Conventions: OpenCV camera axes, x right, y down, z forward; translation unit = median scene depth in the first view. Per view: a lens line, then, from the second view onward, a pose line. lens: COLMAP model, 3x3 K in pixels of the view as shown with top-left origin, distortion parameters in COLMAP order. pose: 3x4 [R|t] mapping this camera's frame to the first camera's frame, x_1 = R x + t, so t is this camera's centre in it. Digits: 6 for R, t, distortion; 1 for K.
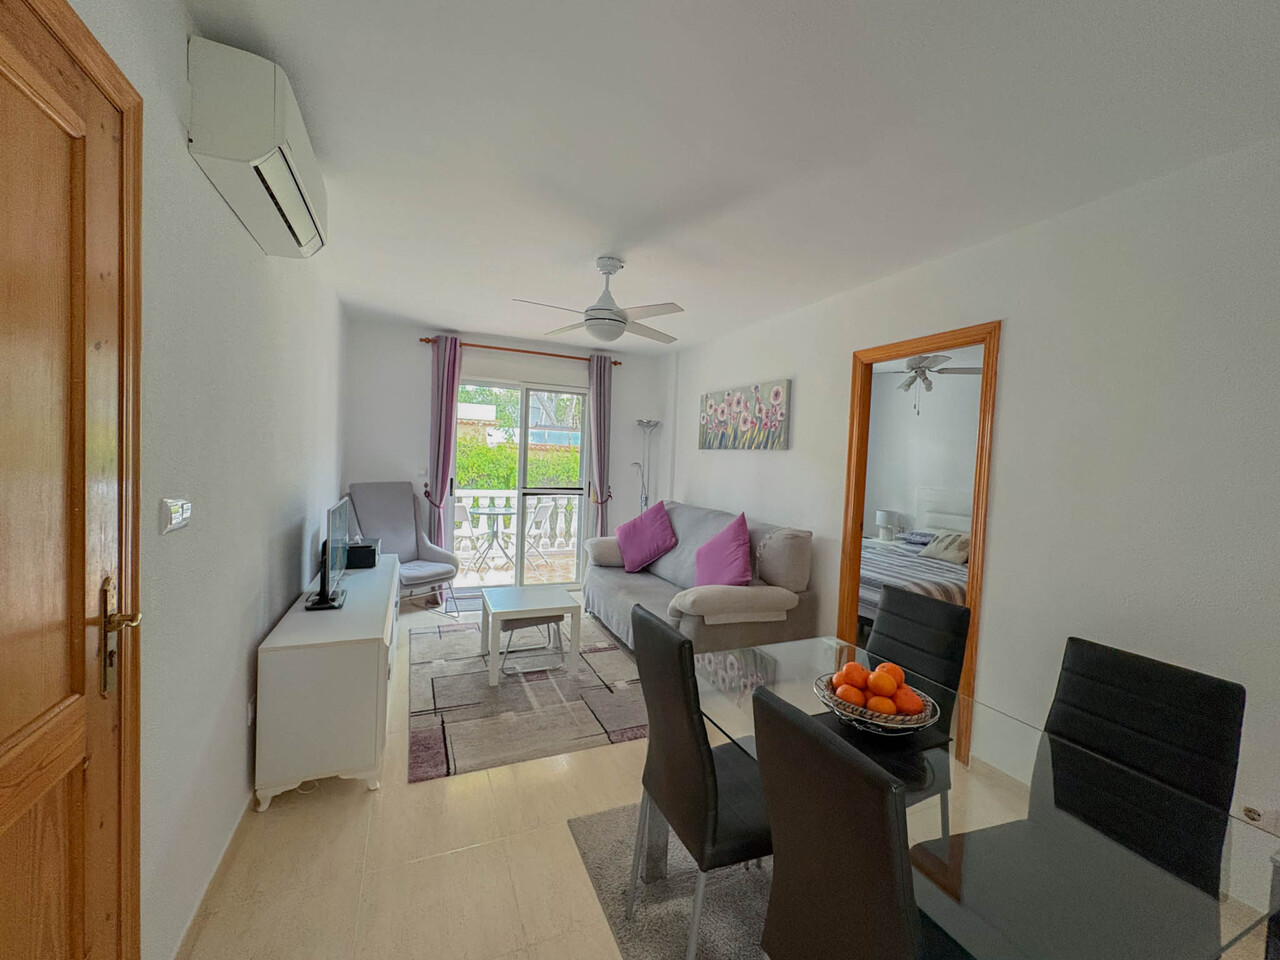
lens RADIAL K [[510.8, 0, 639.0], [0, 510.8, 476.1], [0, 0, 1]] dist [0.003732, 0.000440]
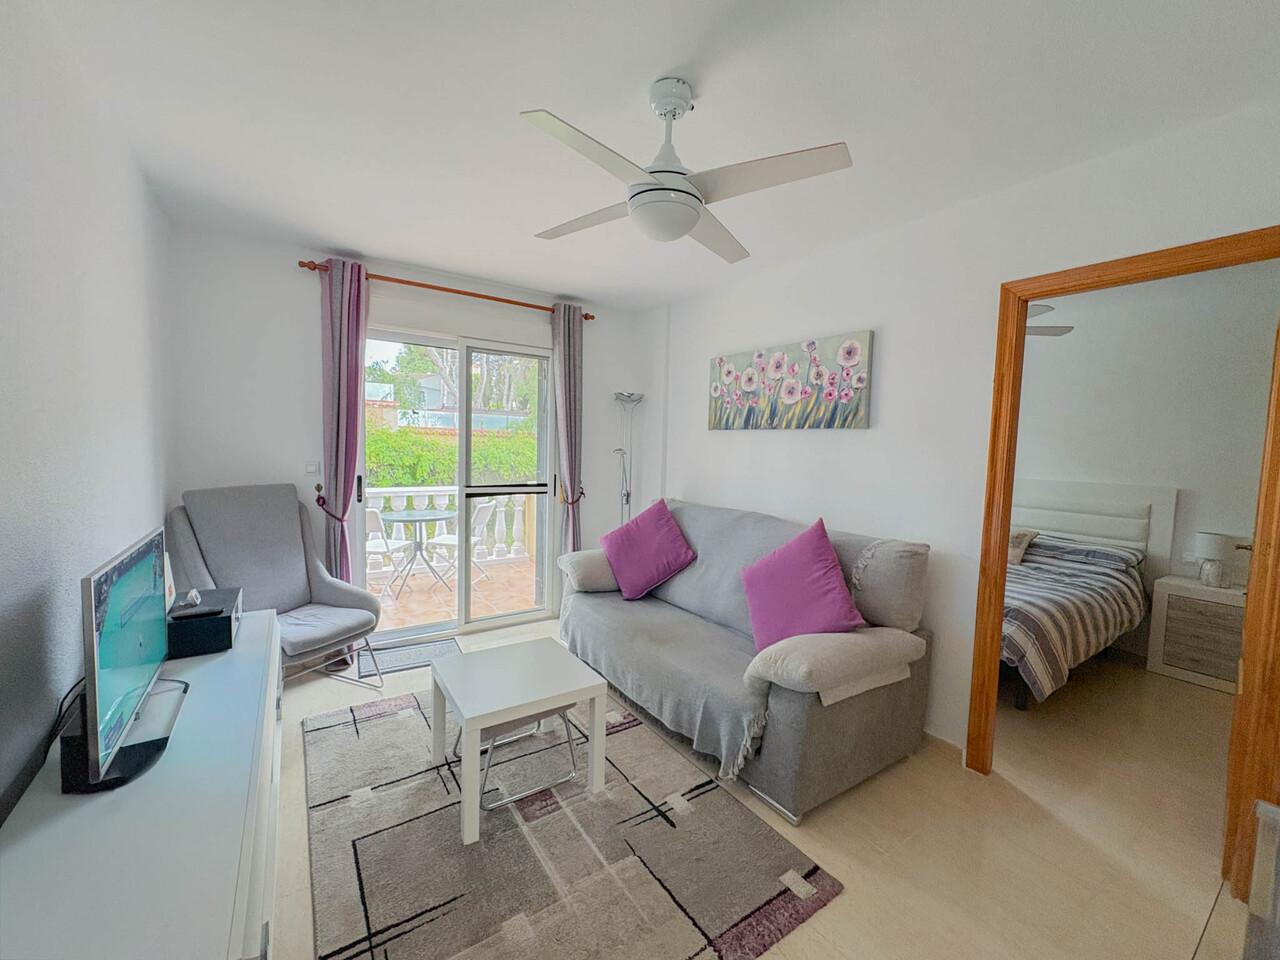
lens RADIAL K [[510.8, 0, 637.9], [0, 510.8, 477.8], [0, 0, 1]] dist [0.003732, 0.000440]
pose [[0.983888, -0.024928, 0.177038, -0.137936], [0.018708, 0.999151, 0.036716, -0.012931], [-0.177803, -0.032812, 0.983519, 0.297828]]
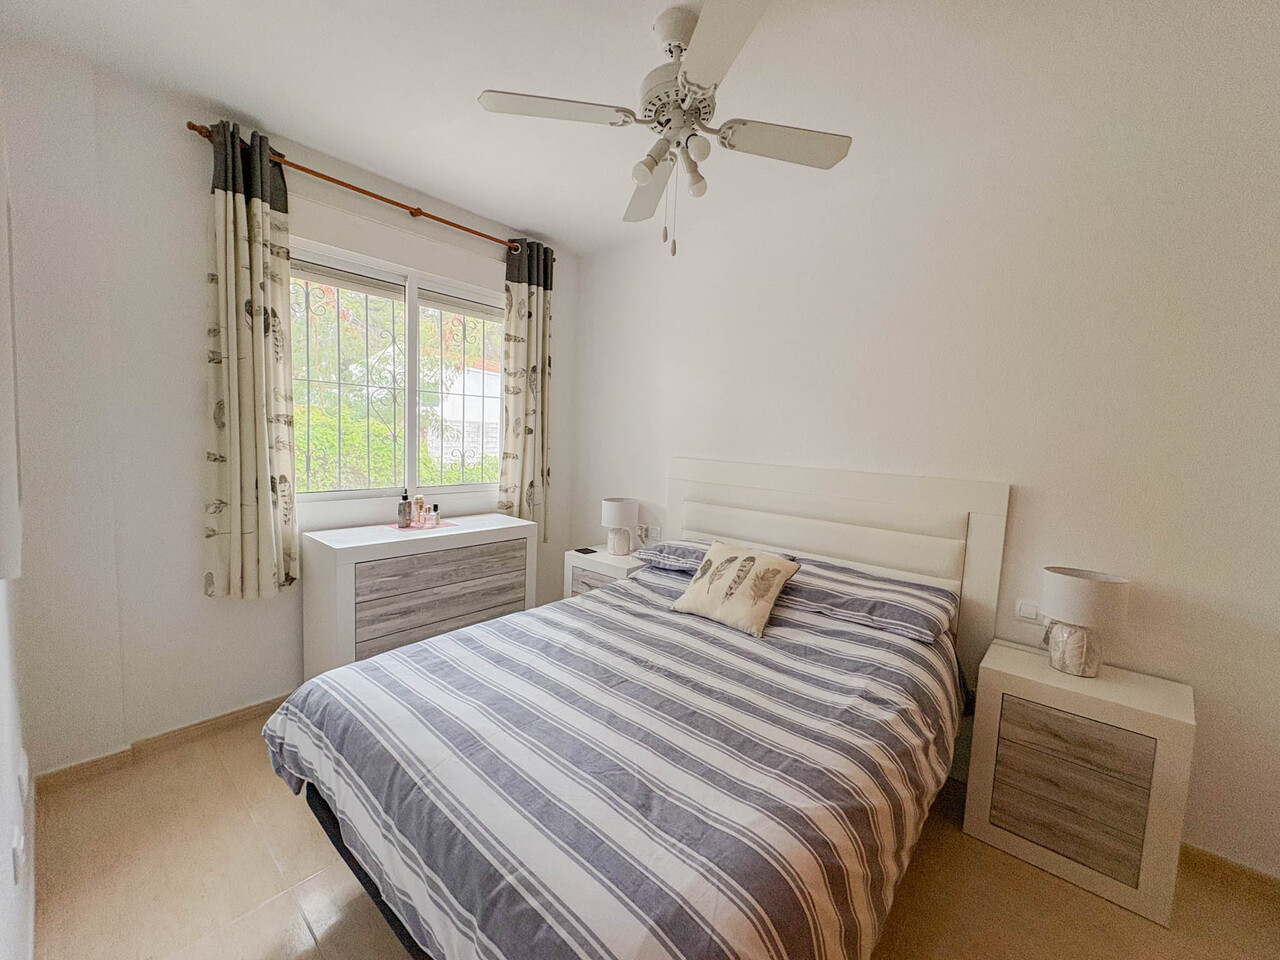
lens RADIAL K [[510.8, 0, 632.8], [0, 510.8, 477.5], [0, 0, 1]] dist [0.003732, 0.000440]
pose [[0.905152, -0.038431, 0.423348, 0.364843], [0.009953, 0.997548, 0.069275, 0.010374], [-0.424972, -0.058491, 0.903315, 0.686410]]
